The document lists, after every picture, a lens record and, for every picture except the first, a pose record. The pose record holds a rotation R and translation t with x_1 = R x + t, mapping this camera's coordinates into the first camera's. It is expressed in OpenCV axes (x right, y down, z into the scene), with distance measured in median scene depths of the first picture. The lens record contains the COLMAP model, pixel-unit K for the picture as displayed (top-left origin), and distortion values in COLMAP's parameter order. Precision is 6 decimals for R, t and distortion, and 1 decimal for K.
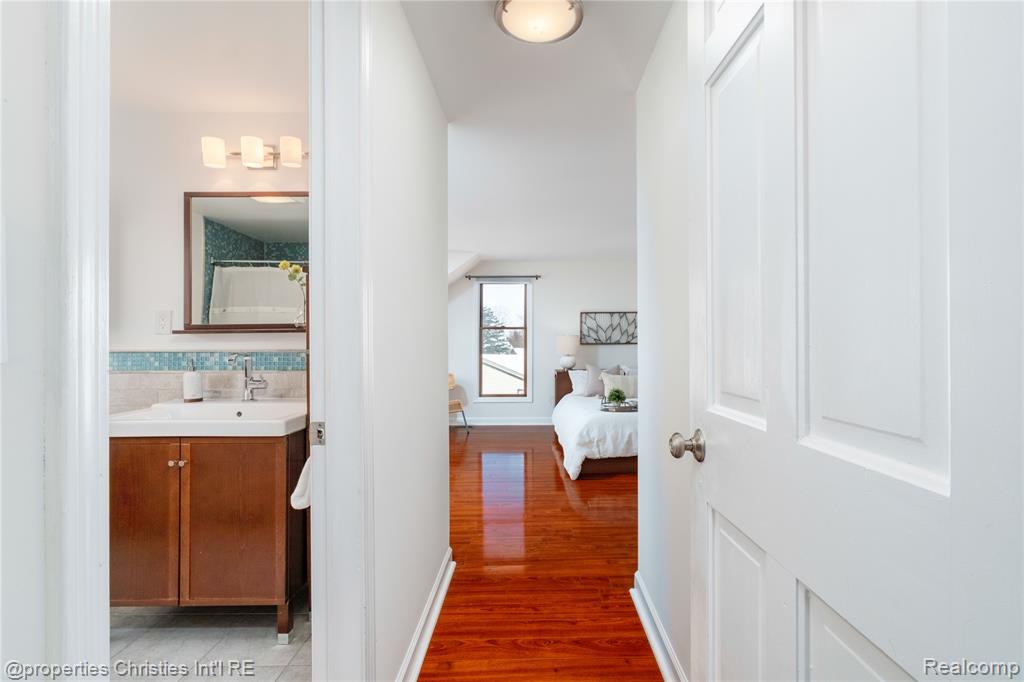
lens RADIAL K [[467.6, 0, 512.0], [0, 467.6, 341.0], [0, 0, 1]] dist [0.000273, 0.000068]
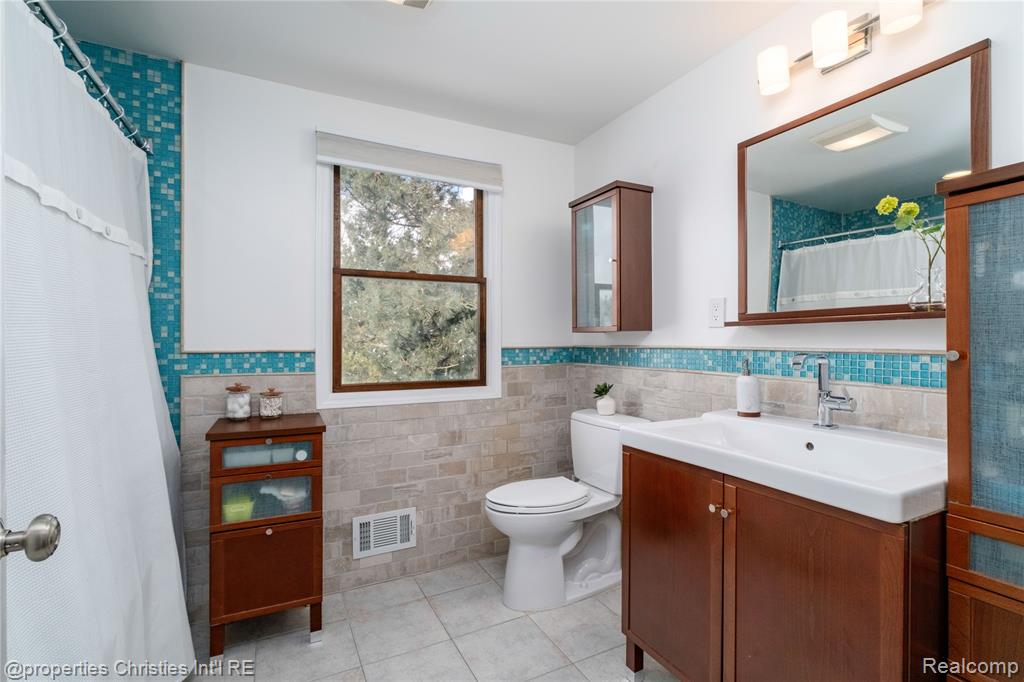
lens RADIAL K [[490.6, 0, 512.0], [0, 490.6, 341.0], [0, 0, 1]] dist [-0.004355, -0.000547]
pose [[0.473757, 0.002829, -0.880651, -0.161874], [0.005781, 0.999963, 0.006322, 0.001986], [0.880637, -0.008086, 0.473723, 0.282267]]
